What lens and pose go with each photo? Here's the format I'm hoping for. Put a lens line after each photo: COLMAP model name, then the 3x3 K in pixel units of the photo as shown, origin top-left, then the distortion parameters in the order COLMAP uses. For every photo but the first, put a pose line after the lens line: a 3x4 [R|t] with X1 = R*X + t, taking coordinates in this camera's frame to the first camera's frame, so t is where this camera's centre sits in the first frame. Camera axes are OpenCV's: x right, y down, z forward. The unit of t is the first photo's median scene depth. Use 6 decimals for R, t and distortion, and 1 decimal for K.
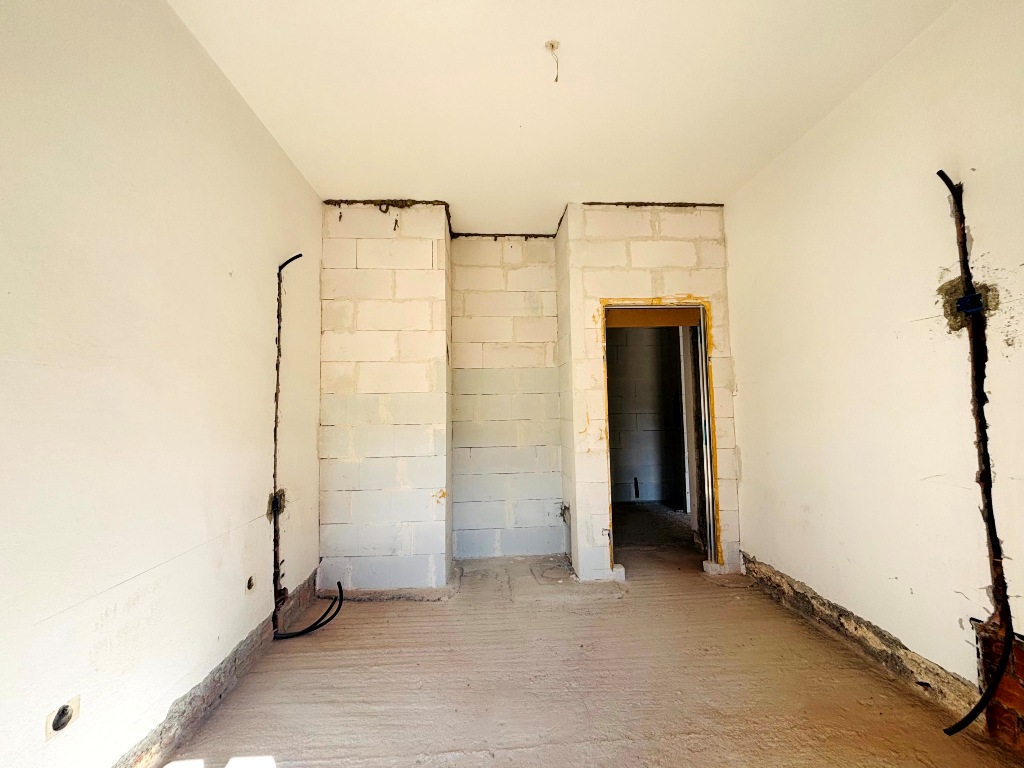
lens RADIAL K [[413.3, 0, 512.0], [0, 413.3, 384.0], [0, 0, 1]] dist [0.020437, -0.008982]
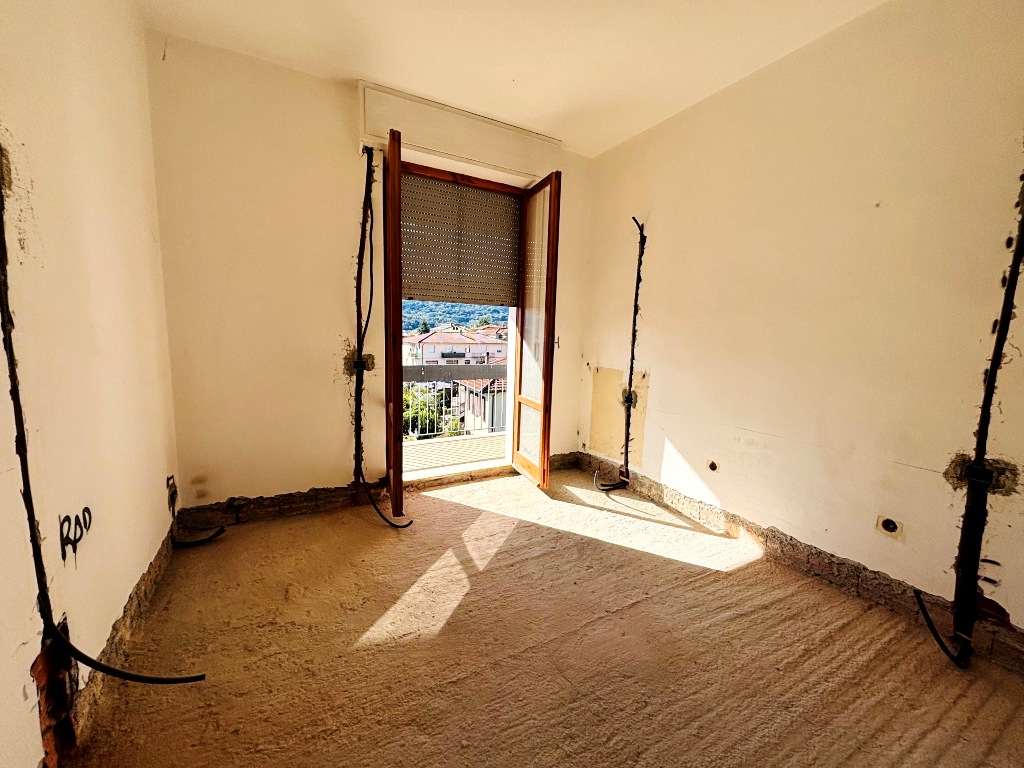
lens RADIAL K [[413.3, 0, 512.0], [0, 413.3, 384.0], [0, 0, 1]] dist [0.020437, -0.008982]
pose [[-0.899320, 0.048451, -0.434599, 0.668653], [0.014480, 0.996598, 0.081140, 0.083830], [0.437052, 0.066678, -0.896961, 1.796696]]
